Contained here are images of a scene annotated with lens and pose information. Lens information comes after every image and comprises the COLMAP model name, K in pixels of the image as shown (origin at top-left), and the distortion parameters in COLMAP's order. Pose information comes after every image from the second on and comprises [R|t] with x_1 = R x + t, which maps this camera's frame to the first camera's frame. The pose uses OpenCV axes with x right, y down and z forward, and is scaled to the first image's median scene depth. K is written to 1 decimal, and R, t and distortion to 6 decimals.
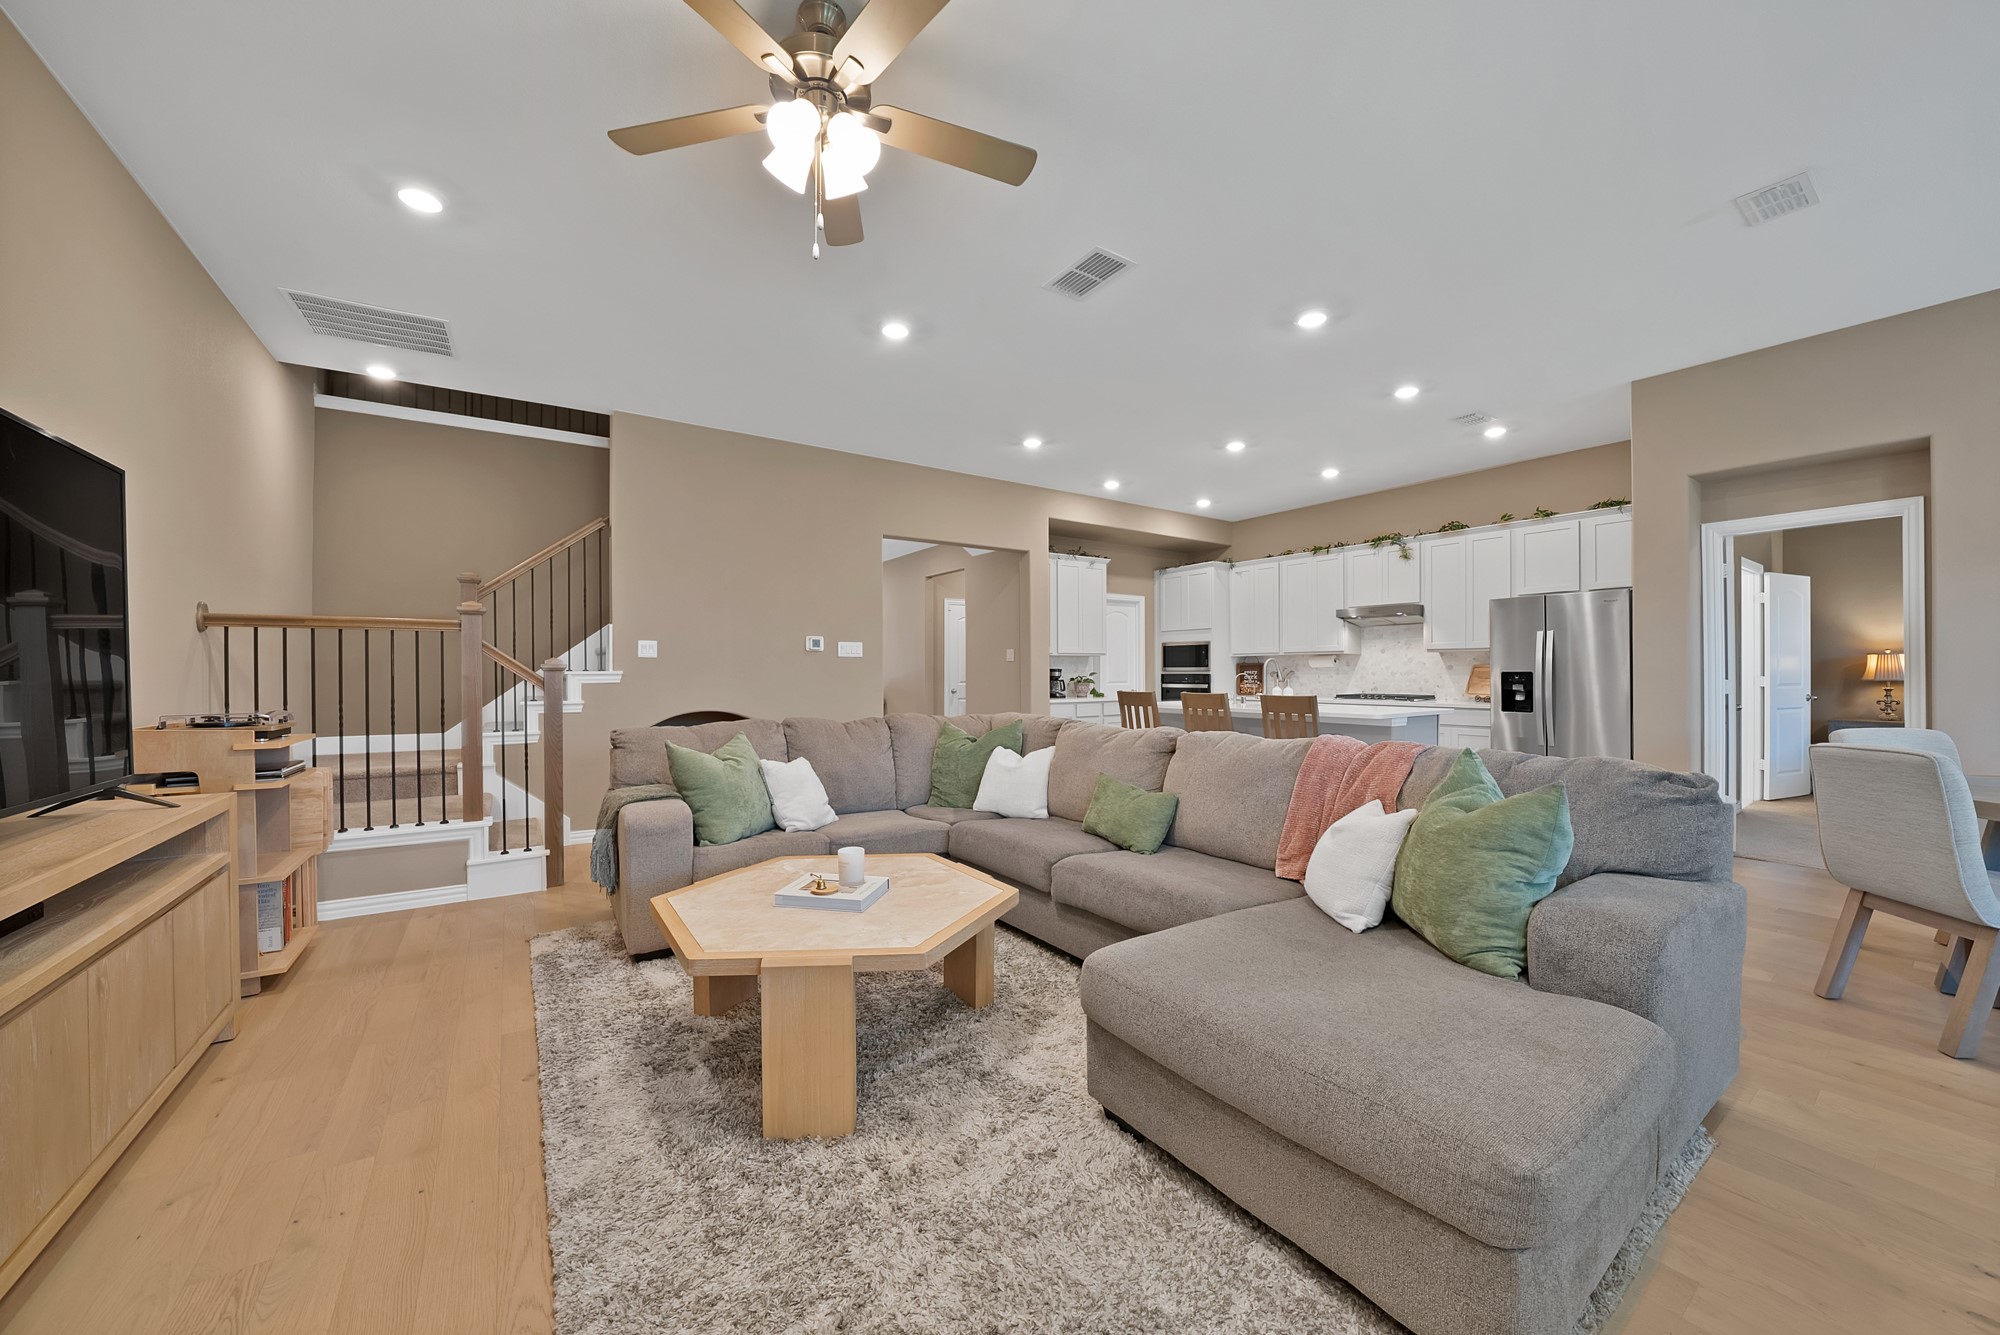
lens RADIAL K [[724.4, 0, 962.8], [0, 724.4, 667.1], [0, 0, 1]] dist [-0.019517, 0.001270]
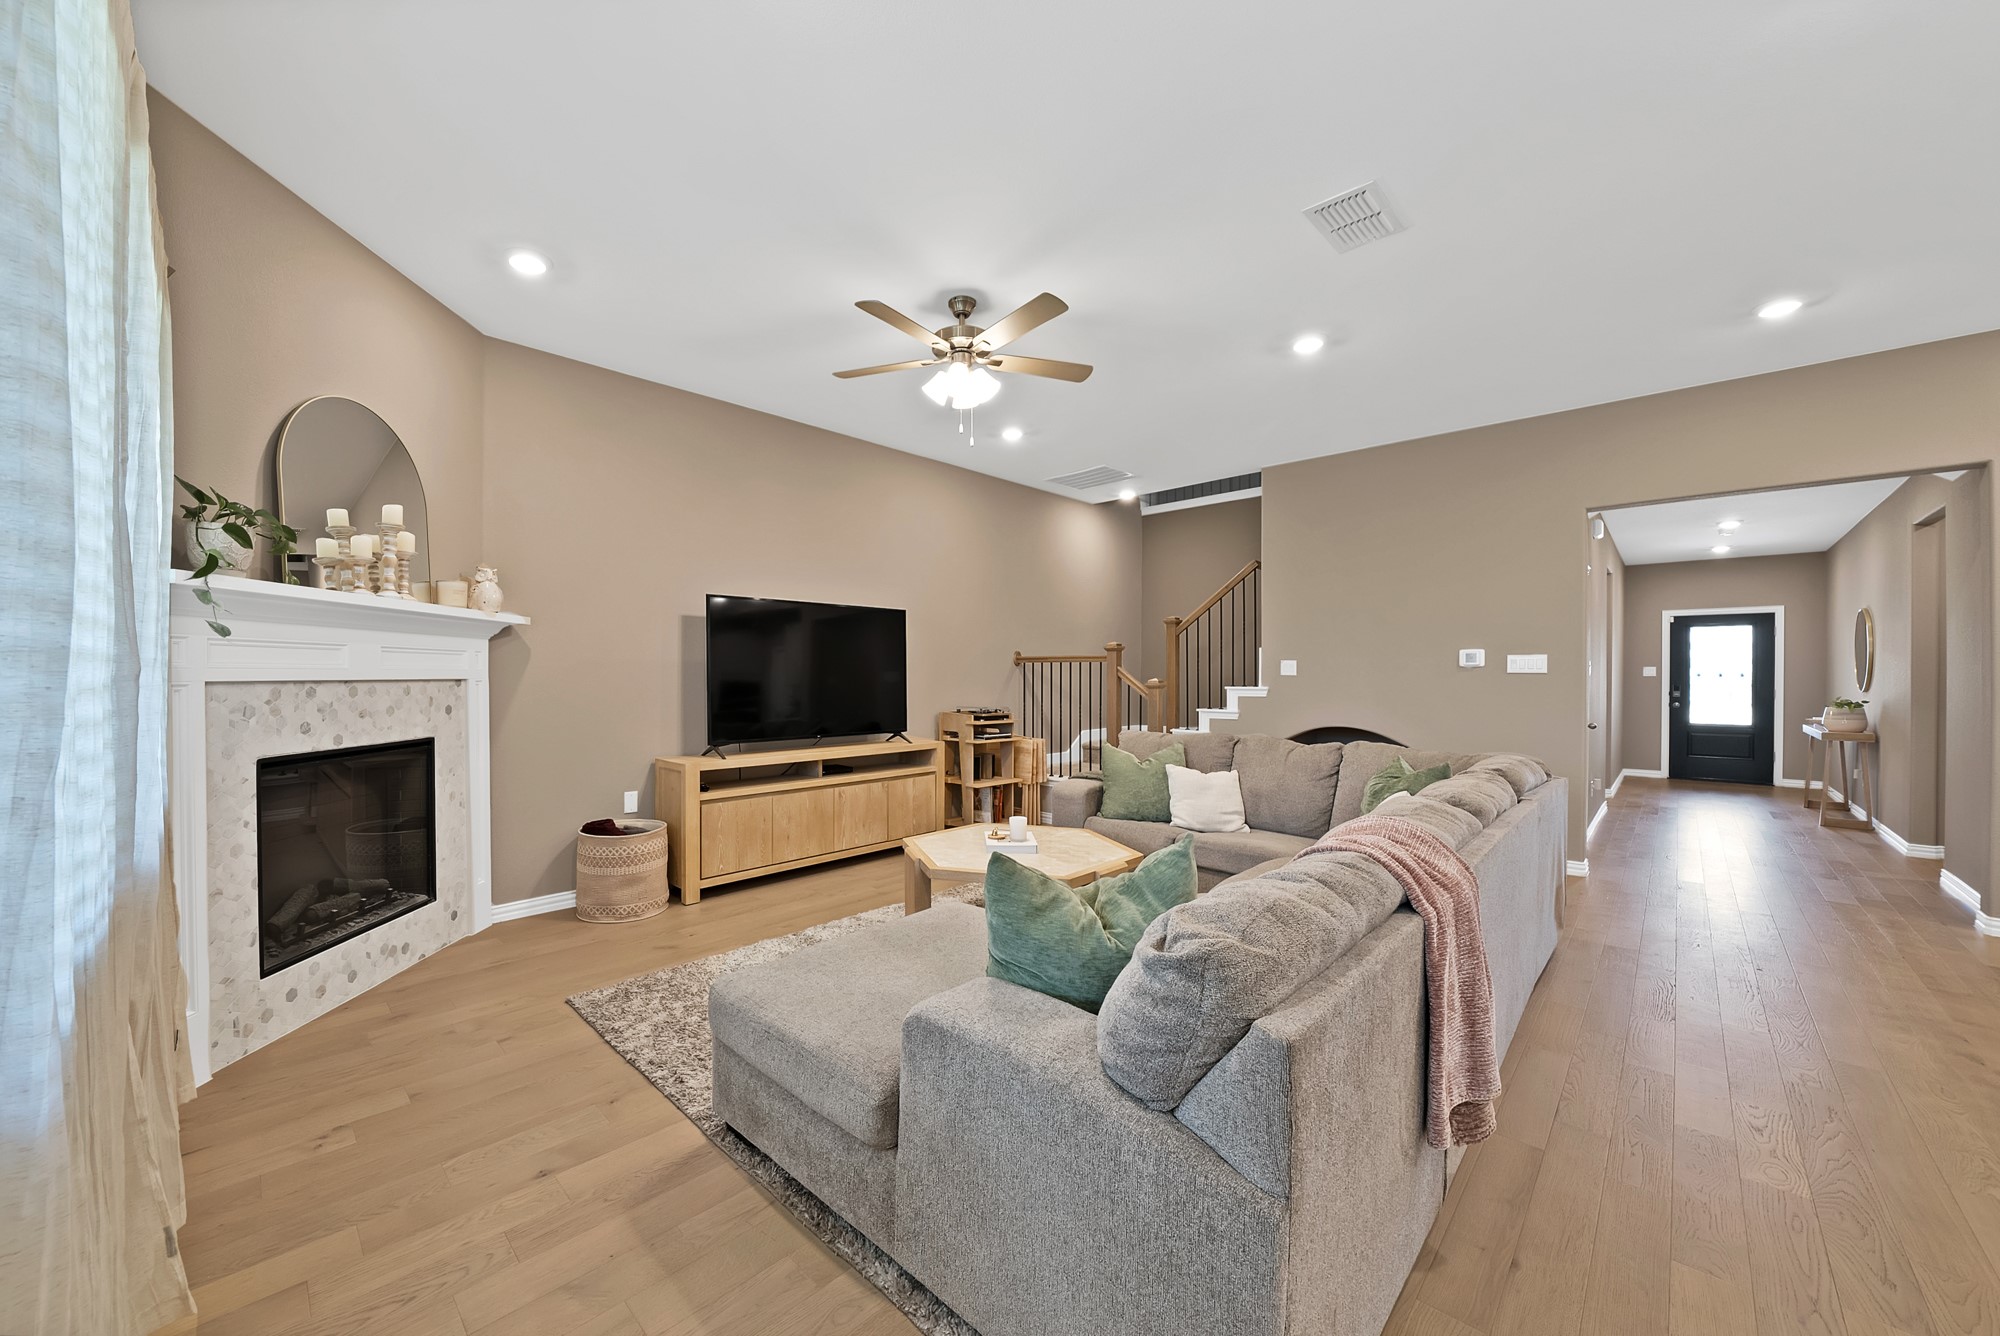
lens RADIAL K [[724.4, 0, 951.4], [0, 724.4, 680.4], [0, 0, 1]] dist [-0.019517, 0.001270]
pose [[0.206446, 0.010158, -0.978405, 0.435166], [0.004845, 0.999923, 0.011403, -0.016036], [0.978446, -0.007094, 0.206381, 0.190814]]
